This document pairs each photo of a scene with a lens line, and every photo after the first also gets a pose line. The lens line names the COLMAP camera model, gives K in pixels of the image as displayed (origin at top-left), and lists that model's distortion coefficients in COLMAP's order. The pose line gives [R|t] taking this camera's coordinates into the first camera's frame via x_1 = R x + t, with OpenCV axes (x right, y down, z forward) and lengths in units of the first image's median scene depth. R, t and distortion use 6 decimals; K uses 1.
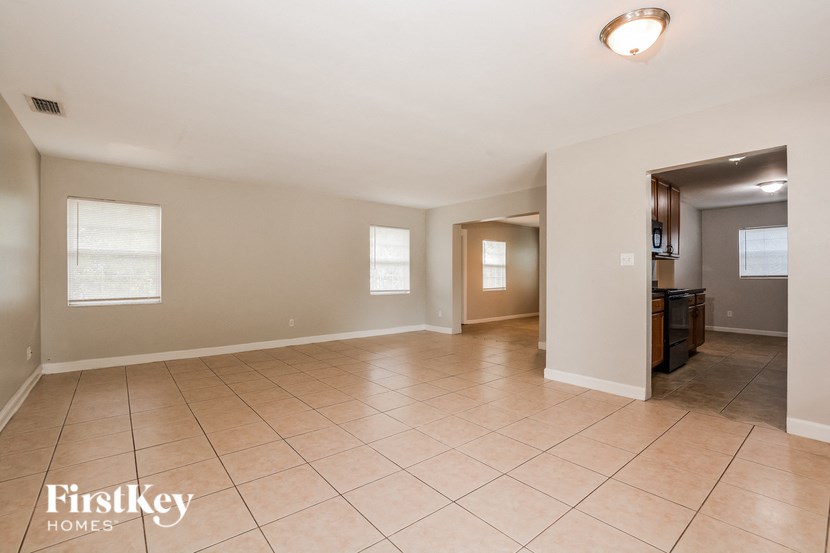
lens RADIAL K [[371.9, 0, 415.0], [0, 371.9, 276.5], [0, 0, 1]] dist [-0.018833, 0.000402]
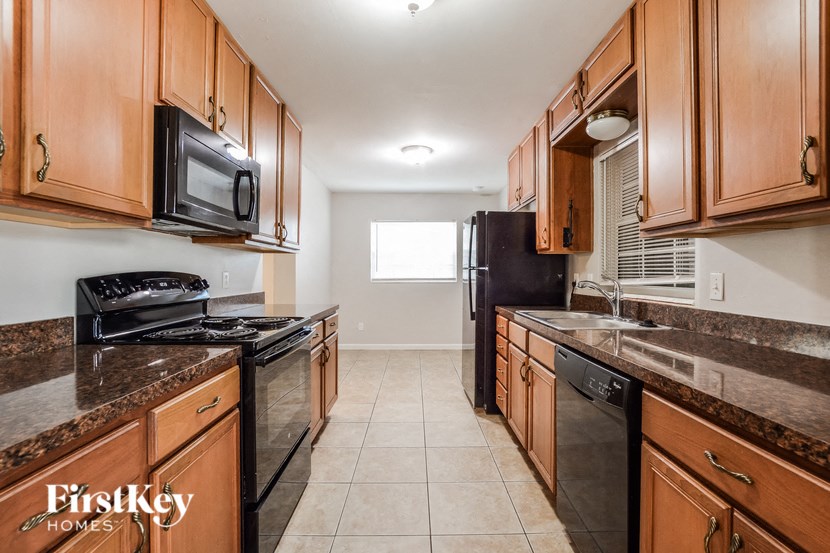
lens RADIAL K [[371.9, 0, 415.0], [0, 371.9, 276.5], [0, 0, 1]] dist [-0.018833, 0.000402]
pose [[0.633245, -0.003190, 0.773944, 0.418076], [-0.004223, 0.999962, 0.007576, -0.018017], [-0.773940, -0.008066, 0.633208, 0.542640]]
